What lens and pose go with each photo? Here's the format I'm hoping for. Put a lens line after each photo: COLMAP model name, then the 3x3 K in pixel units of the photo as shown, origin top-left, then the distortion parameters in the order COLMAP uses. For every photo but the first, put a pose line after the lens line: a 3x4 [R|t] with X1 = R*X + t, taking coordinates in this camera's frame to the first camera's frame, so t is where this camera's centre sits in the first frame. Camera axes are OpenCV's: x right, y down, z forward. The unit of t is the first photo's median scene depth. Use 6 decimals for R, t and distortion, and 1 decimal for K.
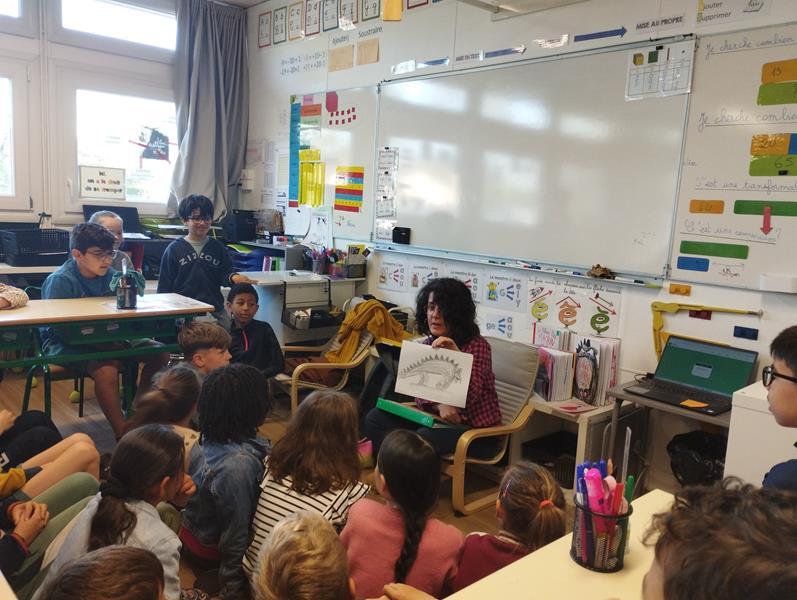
lens RADIAL K [[644.8, 0, 394.0], [0, 644.8, 303.3], [0, 0, 1]] dist [0.056640, -0.070114]
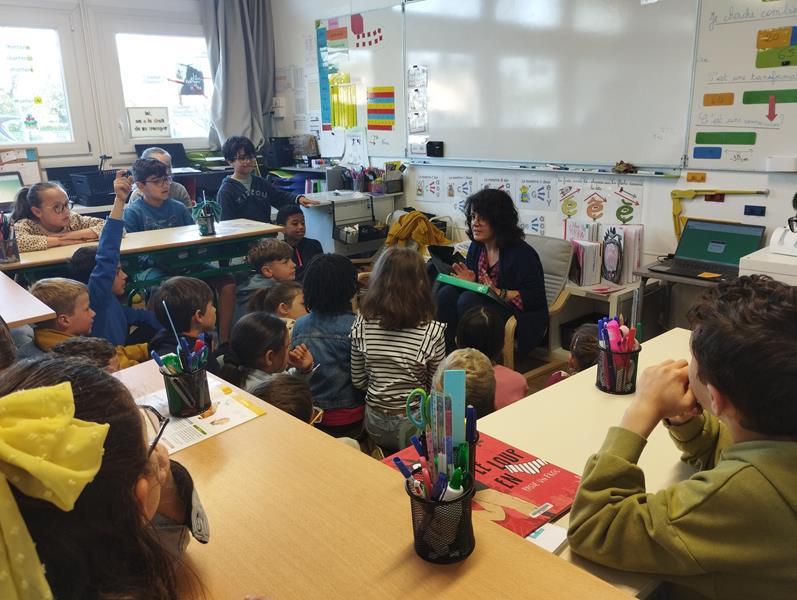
lens RADIAL K [[644.8, 0, 395.0], [0, 644.8, 300.7], [0, 0, 1]] dist [0.056640, -0.070114]
pose [[0.996586, -0.076351, -0.031420, -0.051735], [0.079659, 0.989229, 0.122798, 0.009074], [0.021706, -0.124882, 0.991934, -0.133704]]
